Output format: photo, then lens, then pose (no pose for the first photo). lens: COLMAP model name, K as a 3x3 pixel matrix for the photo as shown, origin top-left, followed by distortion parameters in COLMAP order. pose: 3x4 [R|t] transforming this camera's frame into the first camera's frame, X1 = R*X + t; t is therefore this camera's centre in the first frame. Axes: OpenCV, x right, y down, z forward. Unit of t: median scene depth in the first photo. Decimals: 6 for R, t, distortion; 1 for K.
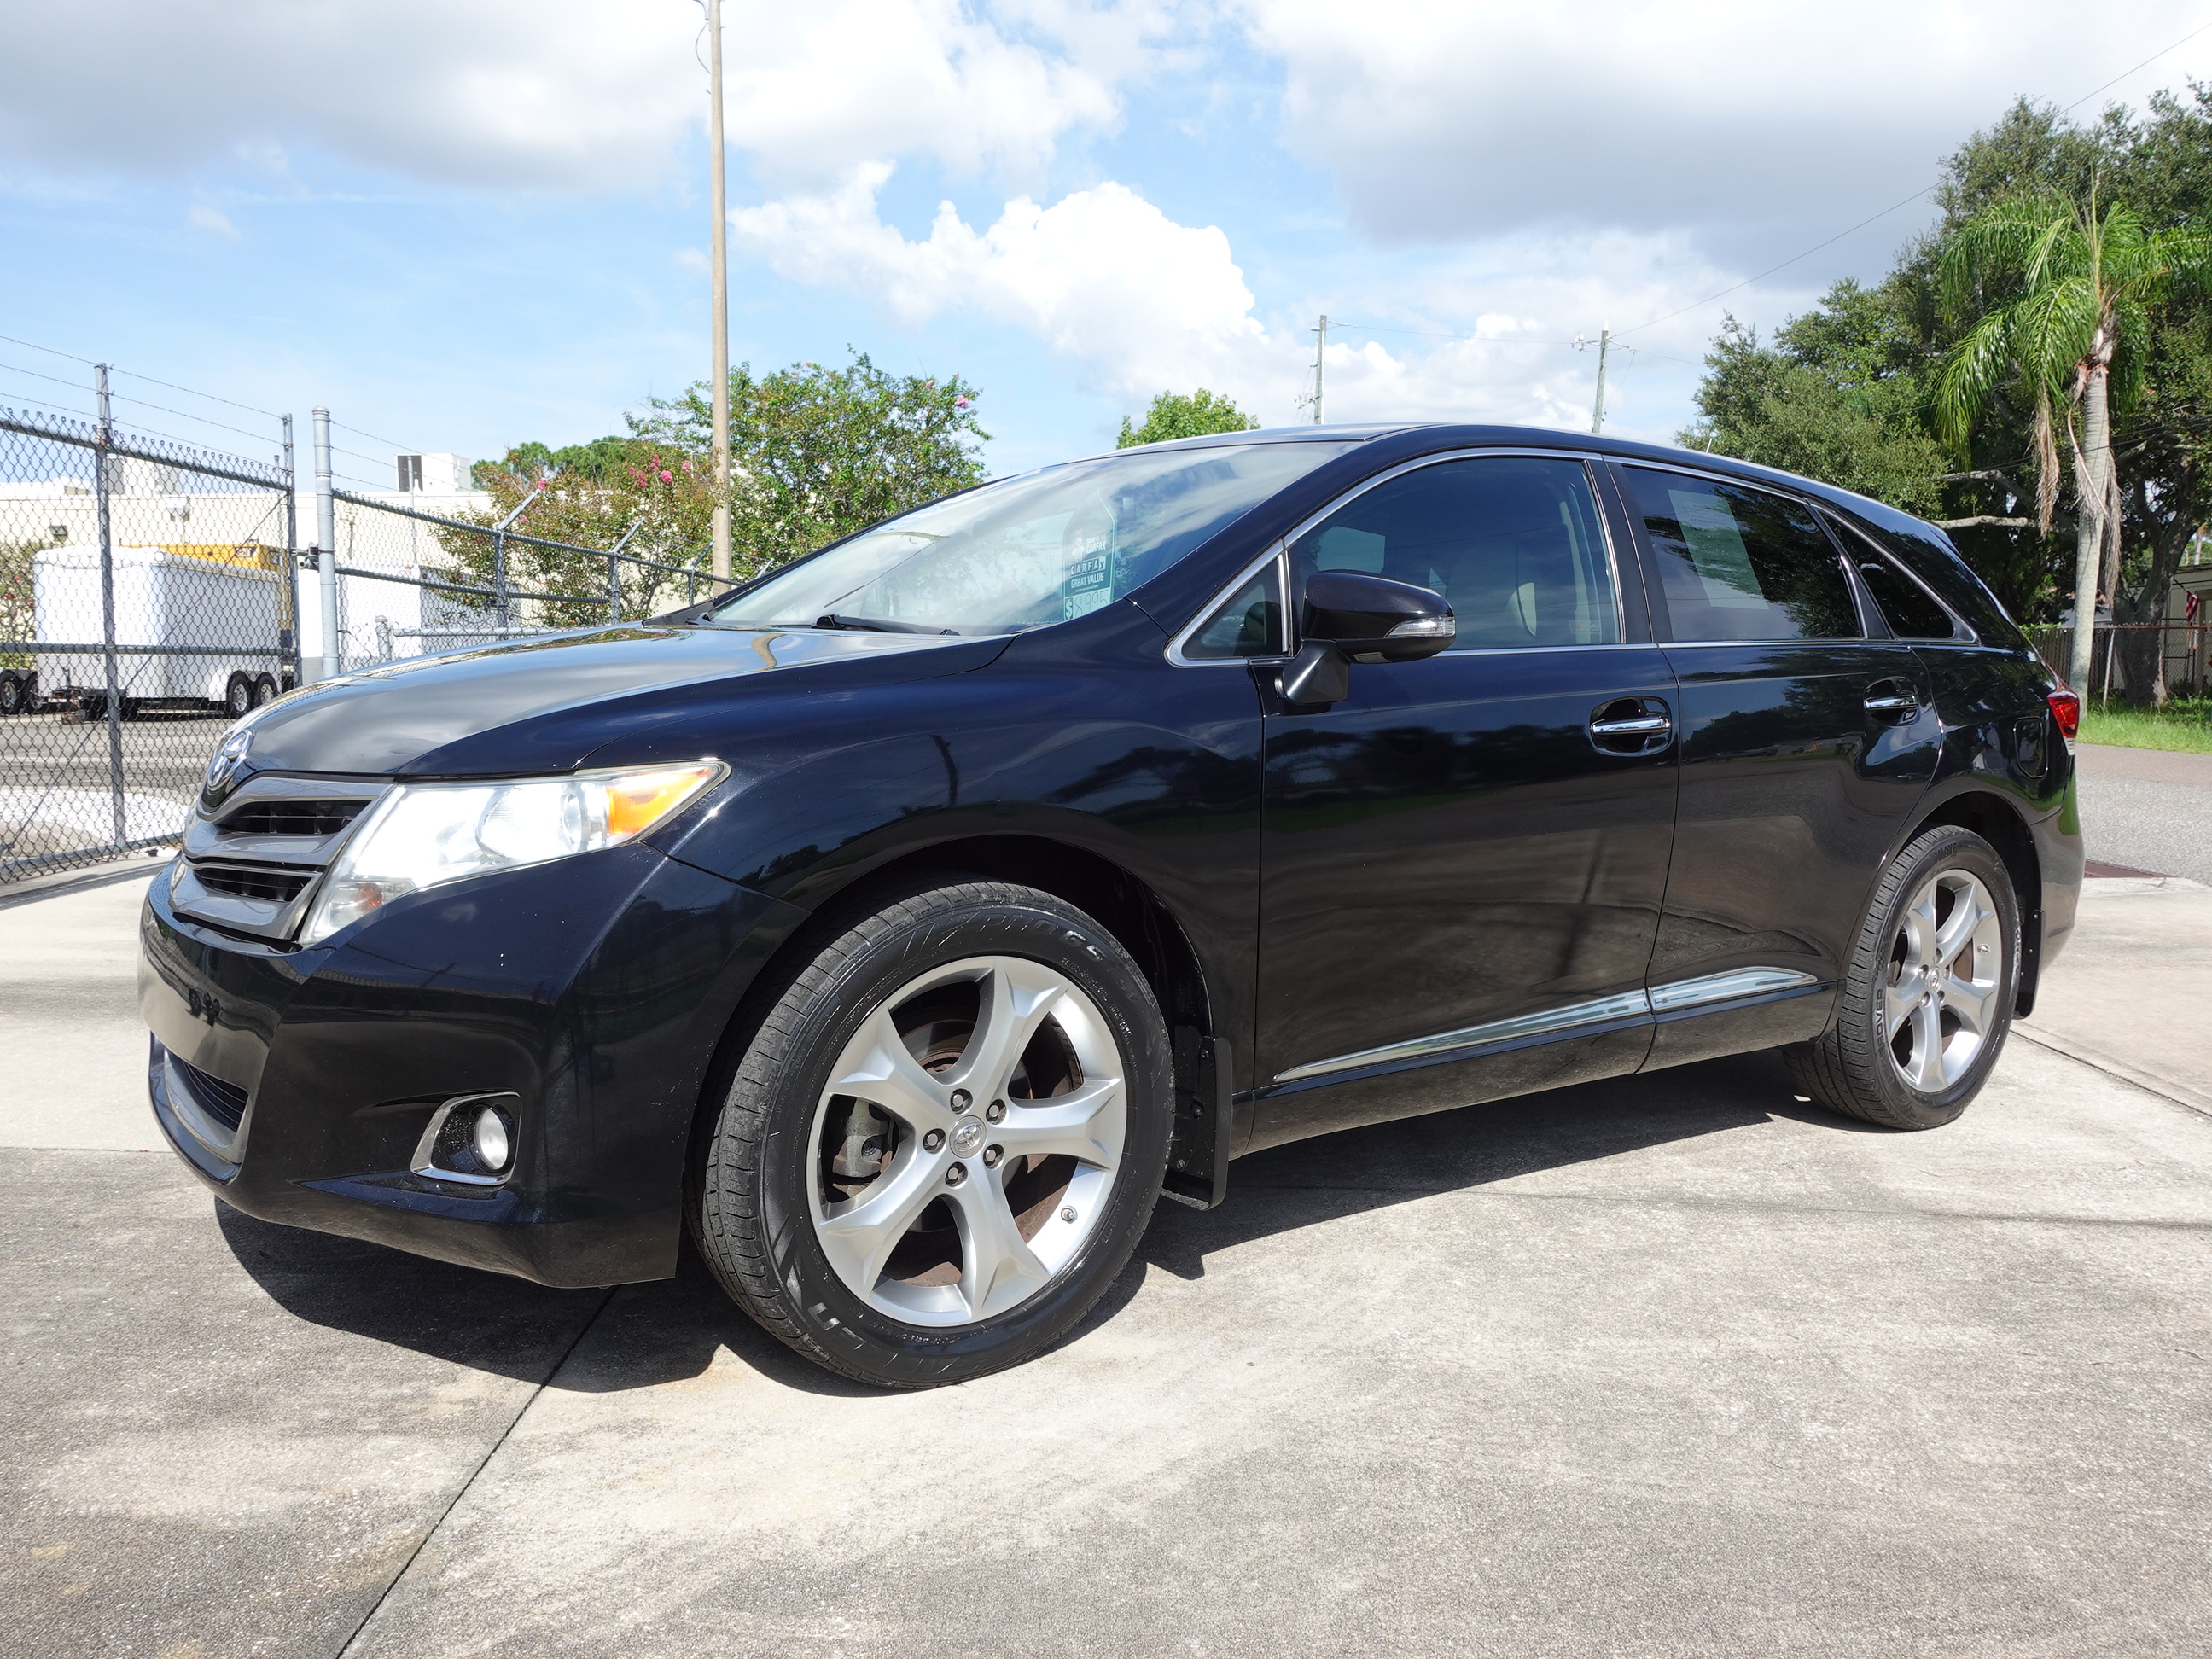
lens RADIAL K [[1721.4, 0, 1107.5], [0, 1721.4, 834.2], [0, 0, 1]] dist [0.010432, -0.007928]
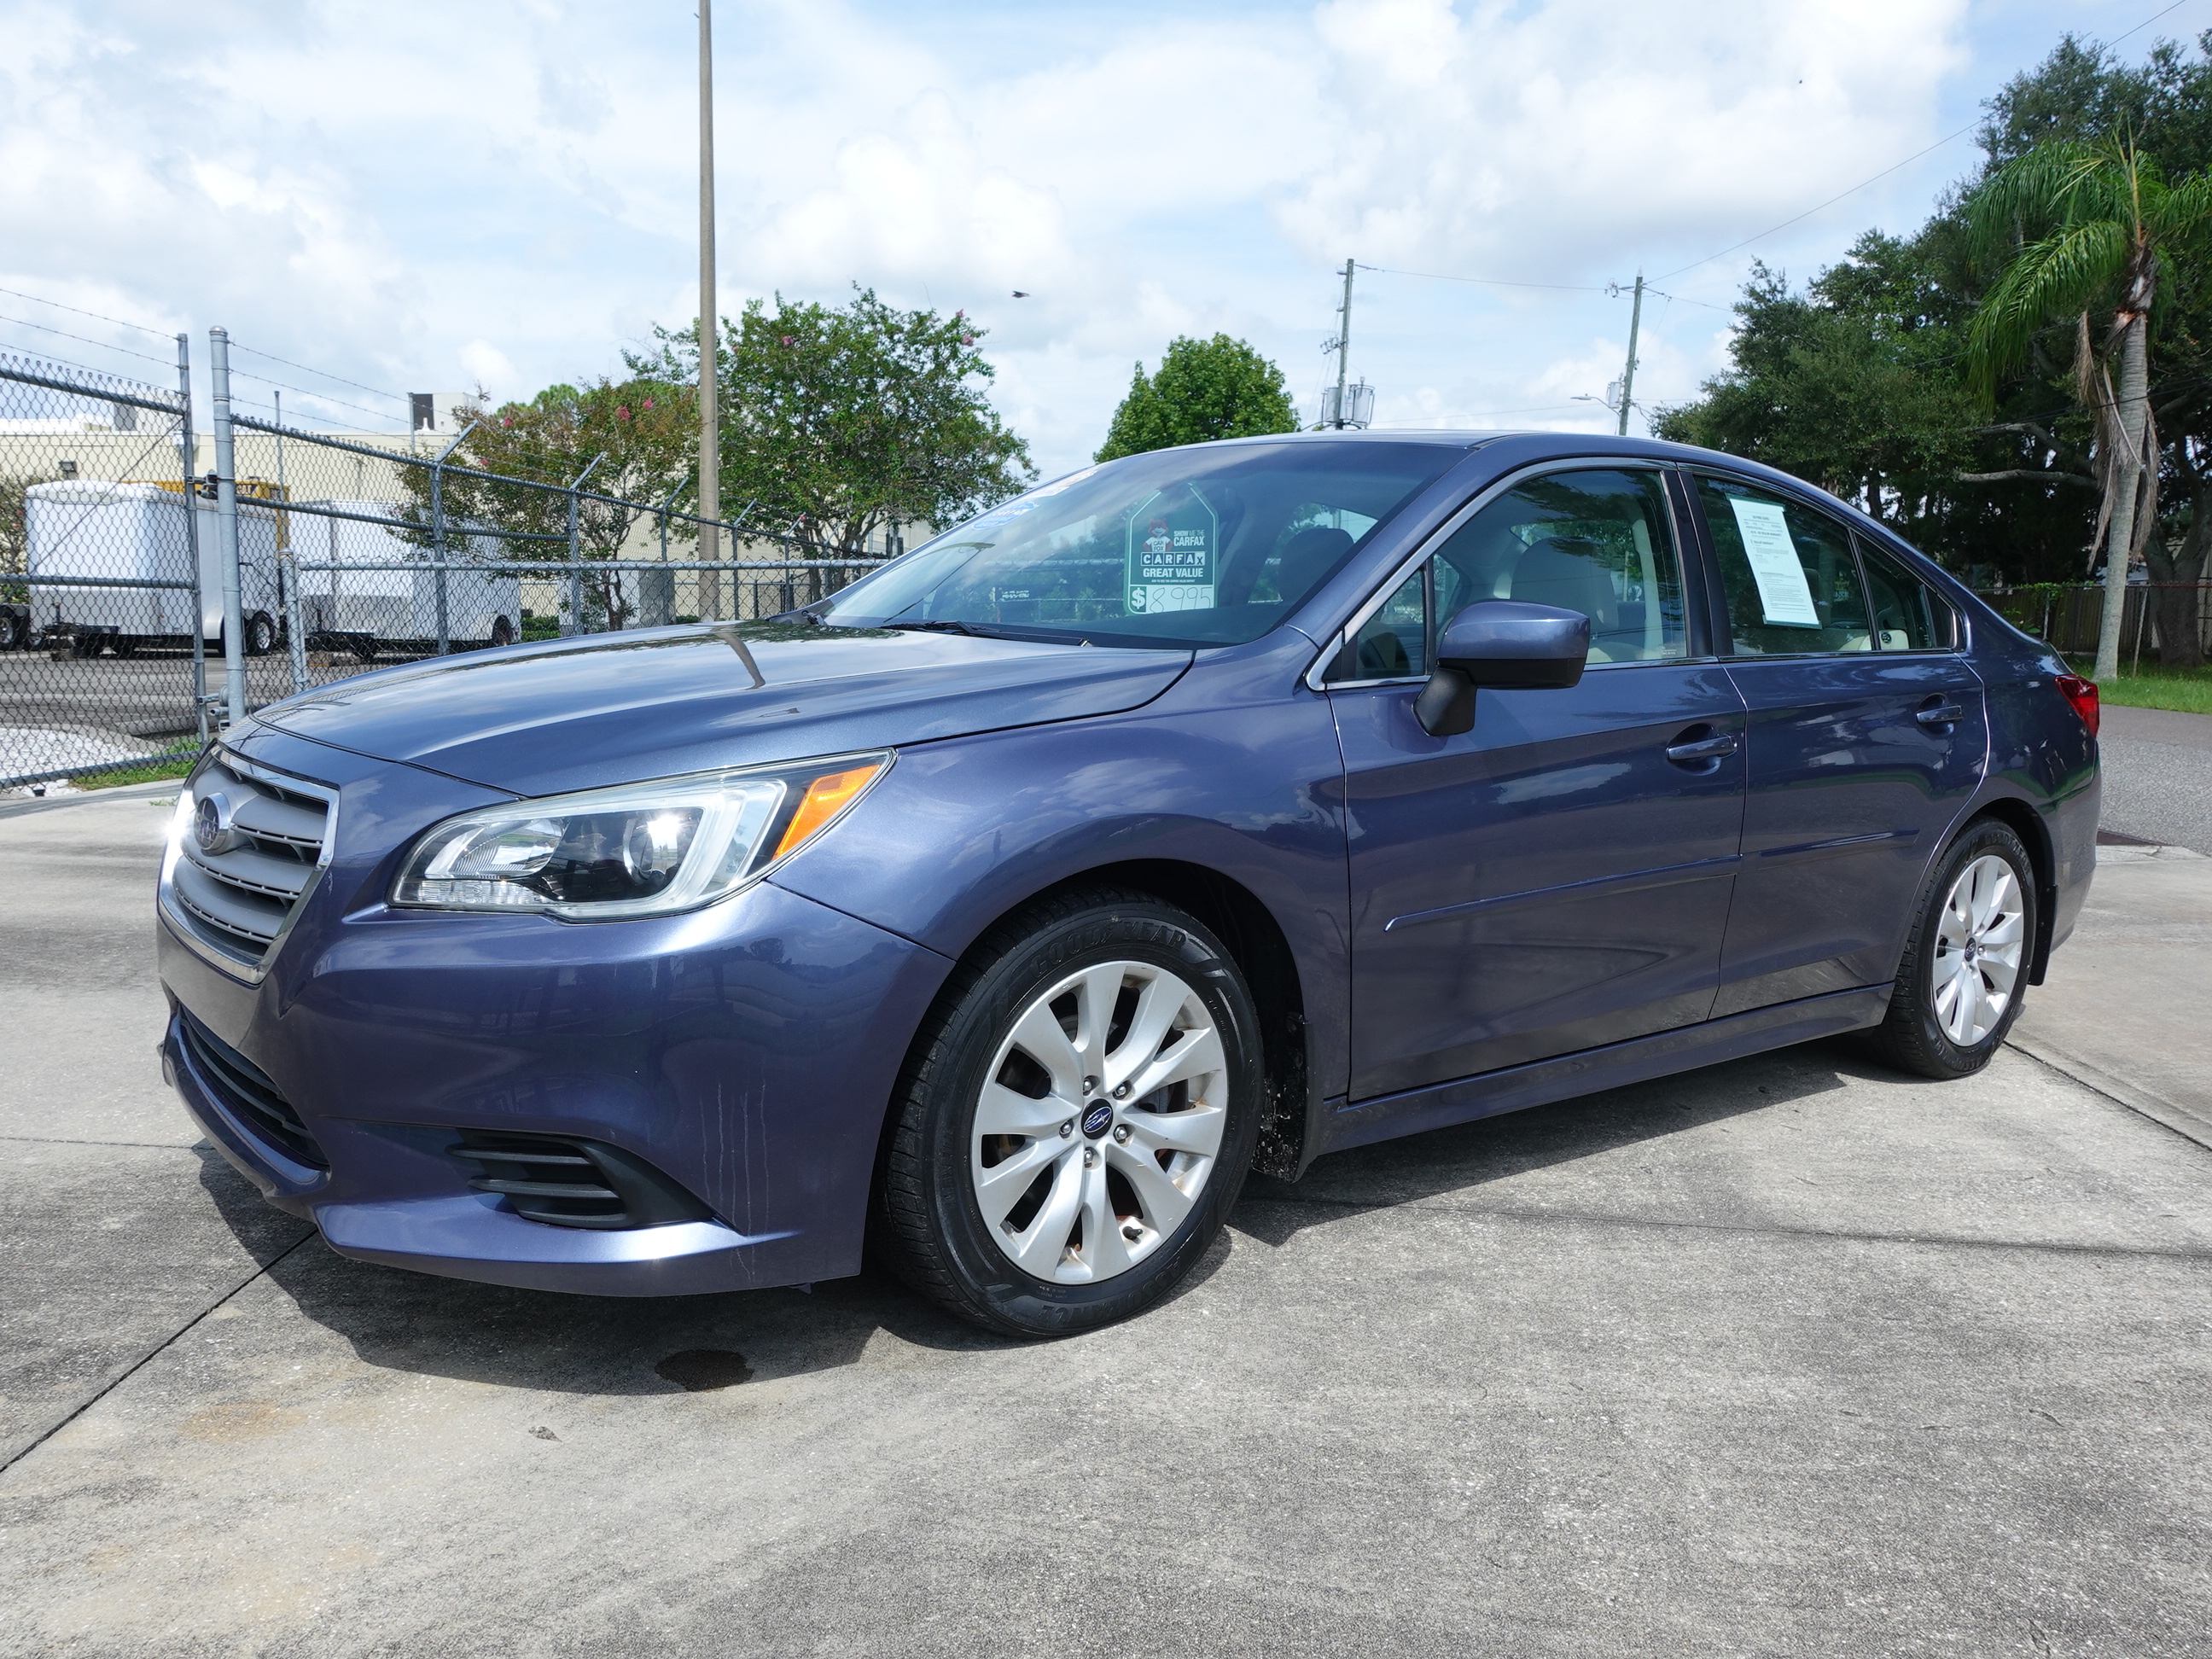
lens RADIAL K [[1720.1, 0, 1106.0], [0, 1720.1, 829.5], [0, 0, 1]] dist [0.007028, -0.004620]
pose [[0.999720, 0.013432, -0.019499, 0.191372], [-0.012918, 0.999573, 0.026219, -0.004287], [0.019843, -0.025960, 0.999466, 0.162439]]
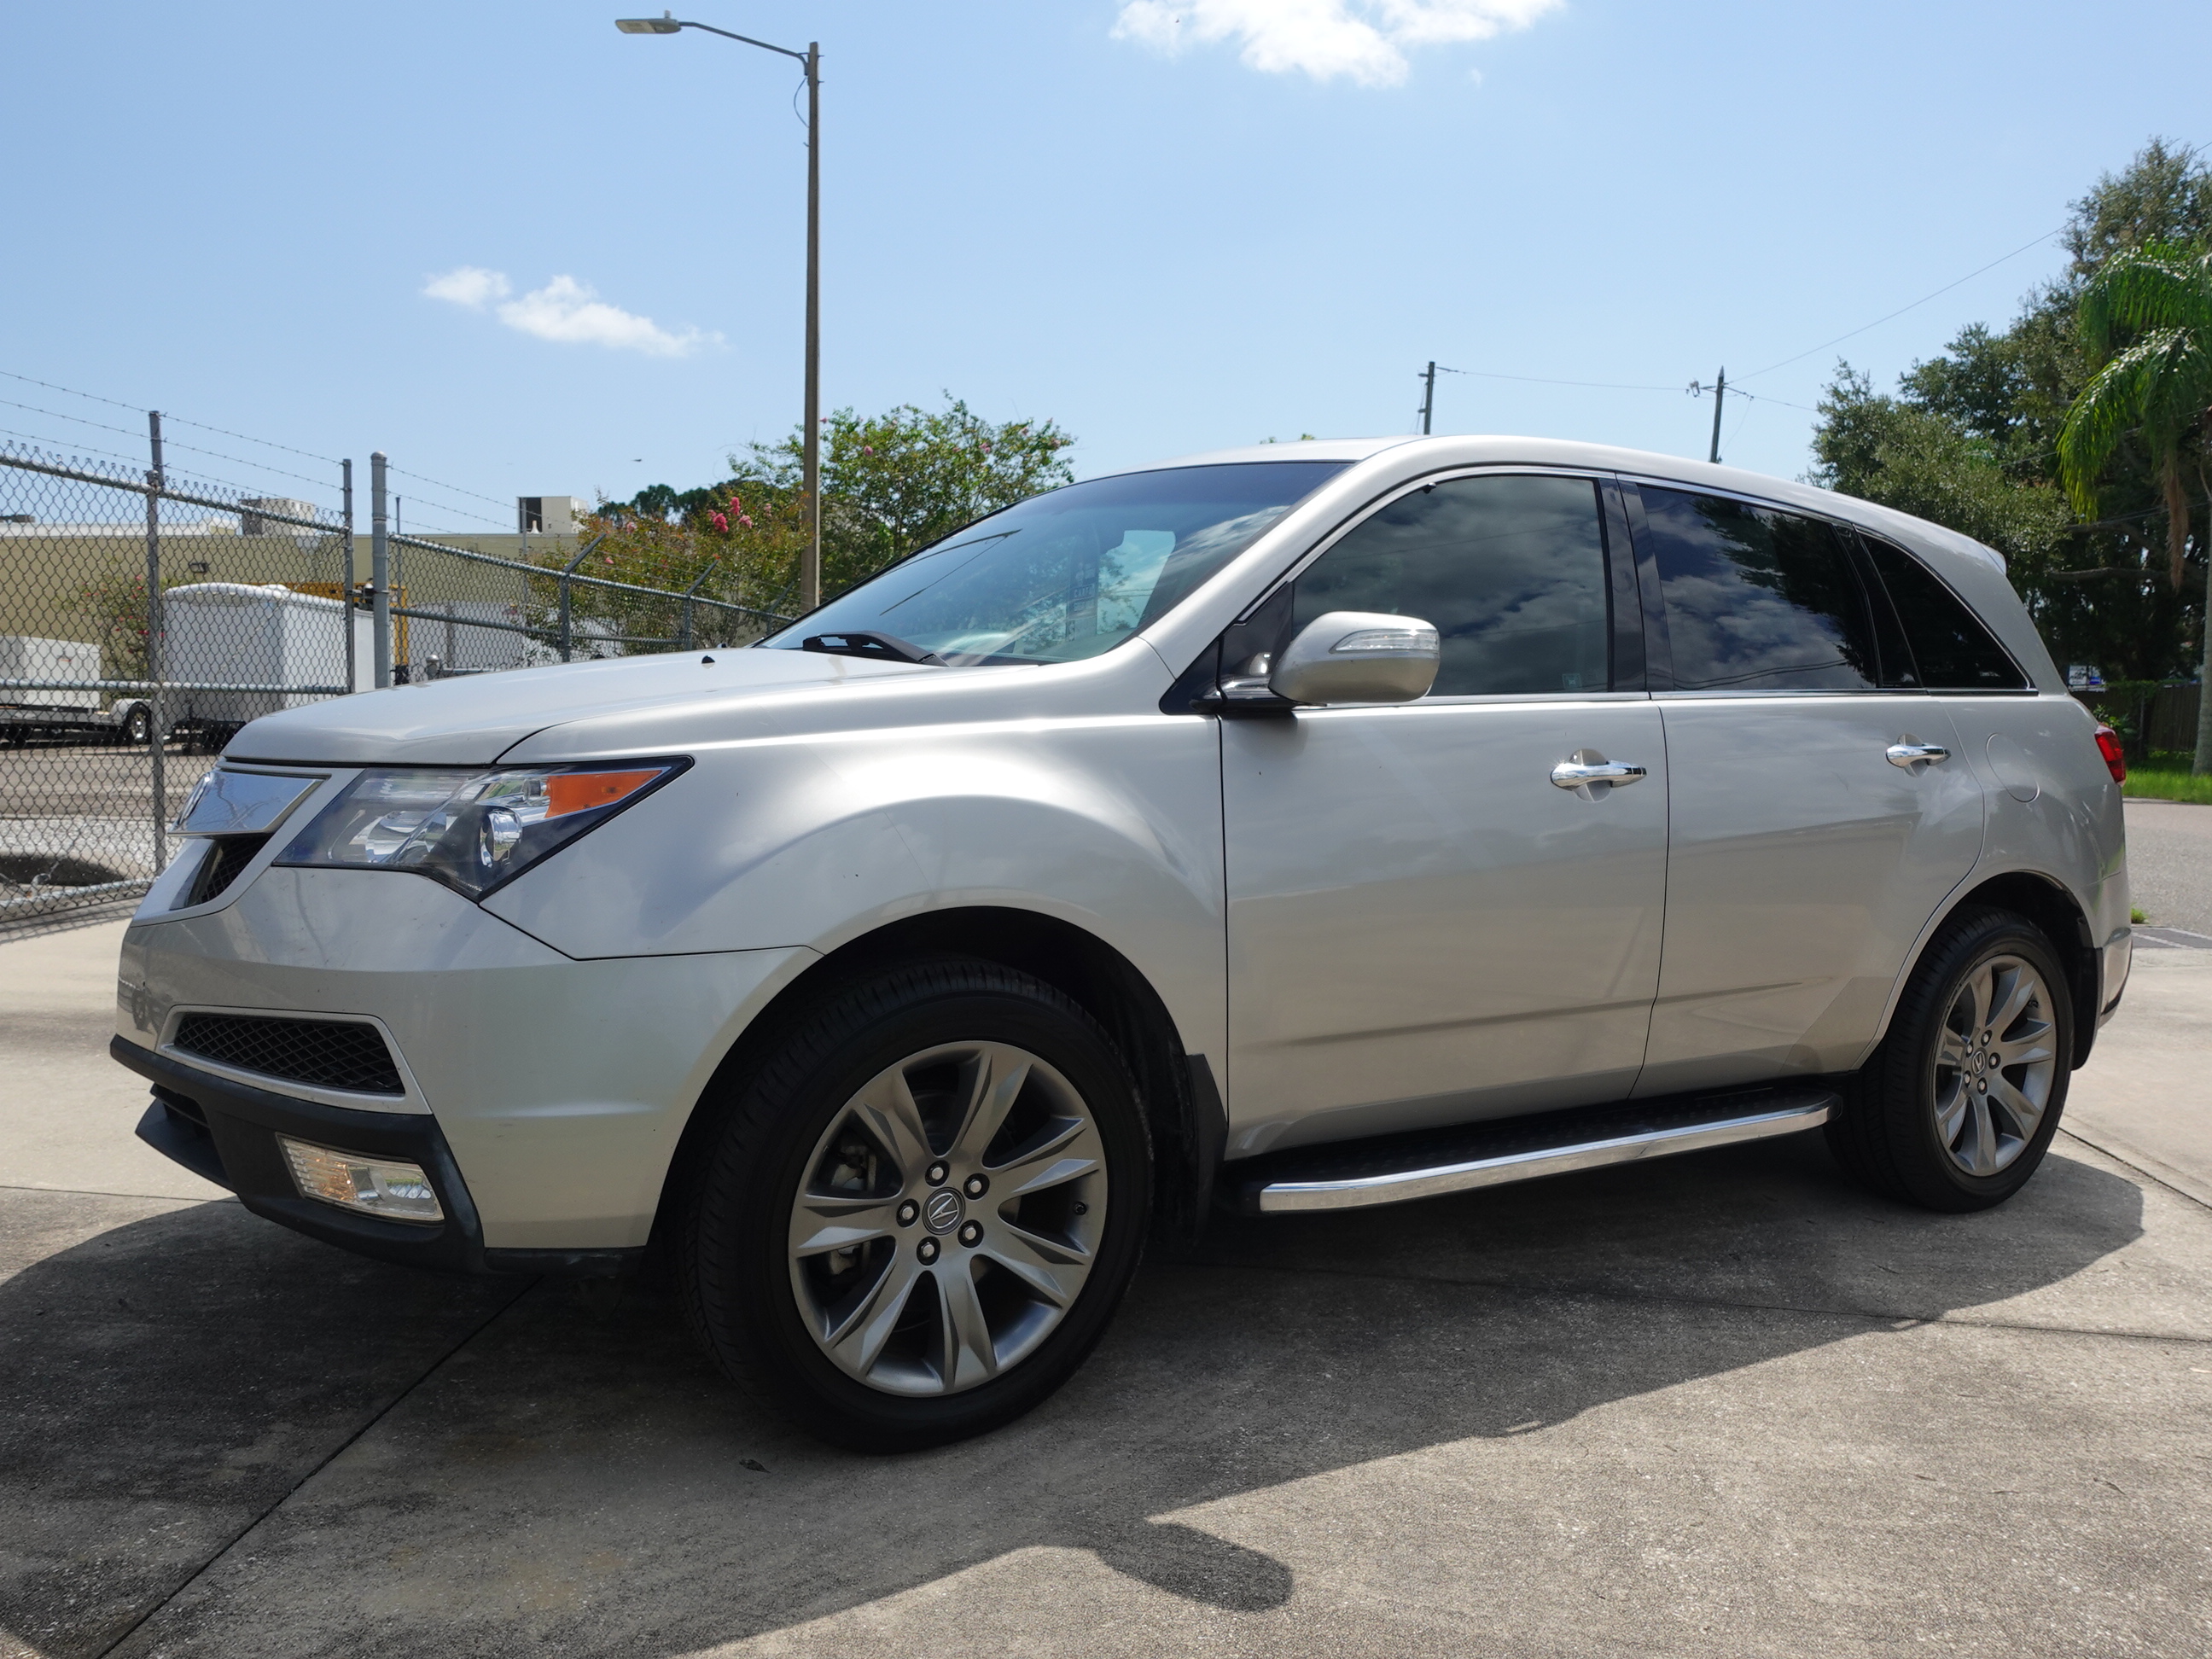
lens RADIAL K [[1718.8, 0, 1107.1], [0, 1718.8, 829.7], [0, 0, 1]] dist [0.006472, -0.004274]
pose [[0.997692, 0.017063, -0.065730, 0.158927], [-0.018821, 0.999479, -0.026220, -0.016096], [0.065248, 0.027397, 0.997493, 0.040417]]
